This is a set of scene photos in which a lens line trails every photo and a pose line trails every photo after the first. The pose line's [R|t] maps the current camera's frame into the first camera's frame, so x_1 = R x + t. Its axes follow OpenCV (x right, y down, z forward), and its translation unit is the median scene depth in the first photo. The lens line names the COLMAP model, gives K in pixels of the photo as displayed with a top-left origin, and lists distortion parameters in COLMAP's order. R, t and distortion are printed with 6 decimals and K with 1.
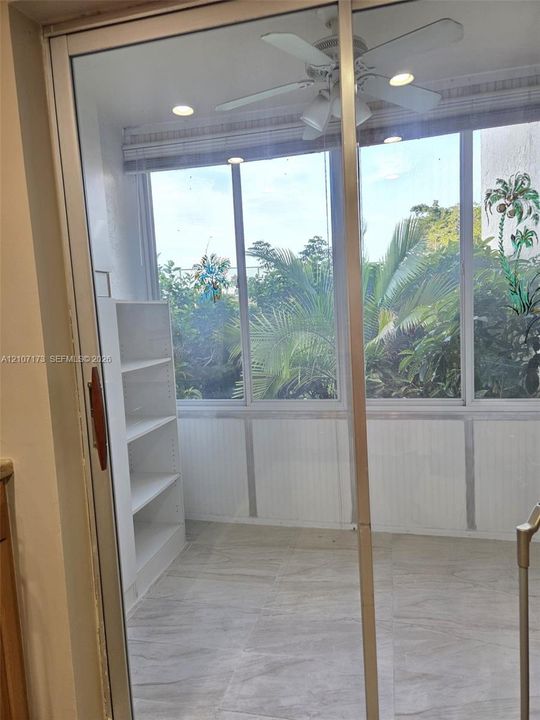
lens RADIAL K [[483.2, 0, 270.2], [0, 483.2, 360.3], [0, 0, 1]] dist [0.055584, -0.031723]
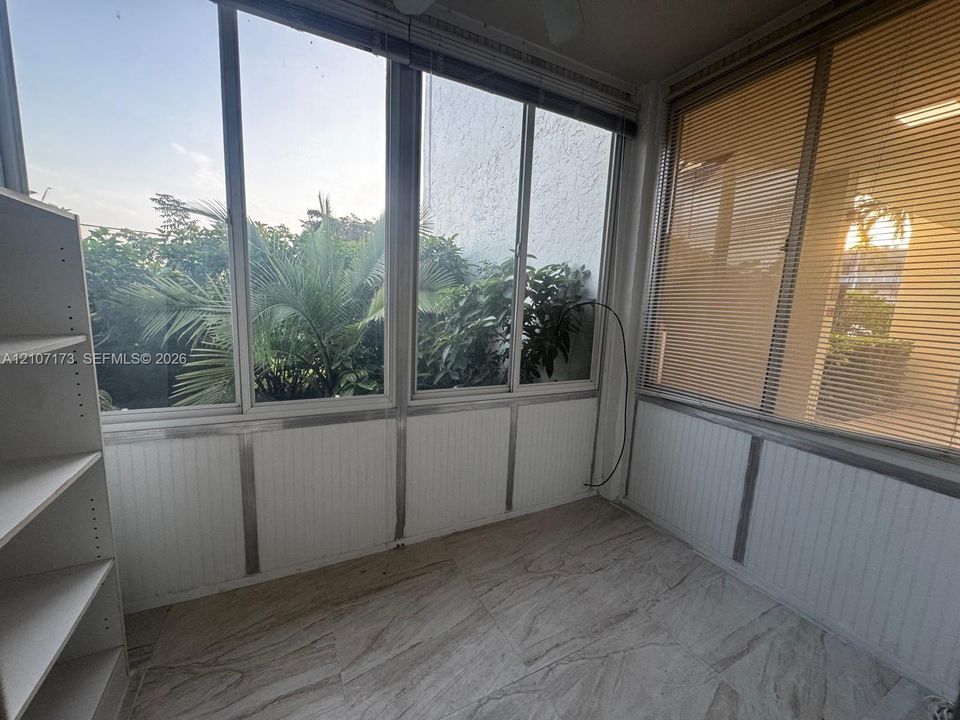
lens RADIAL K [[385.0, 0, 482.1], [0, 385.0, 361.6], [0, 0, 1]] dist [-0.003766, -0.000023]
pose [[0.753492, -0.018917, 0.657185, -0.158470], [-0.014884, 0.998839, 0.045816, -0.002915], [-0.657288, -0.044304, 0.752336, 0.452124]]
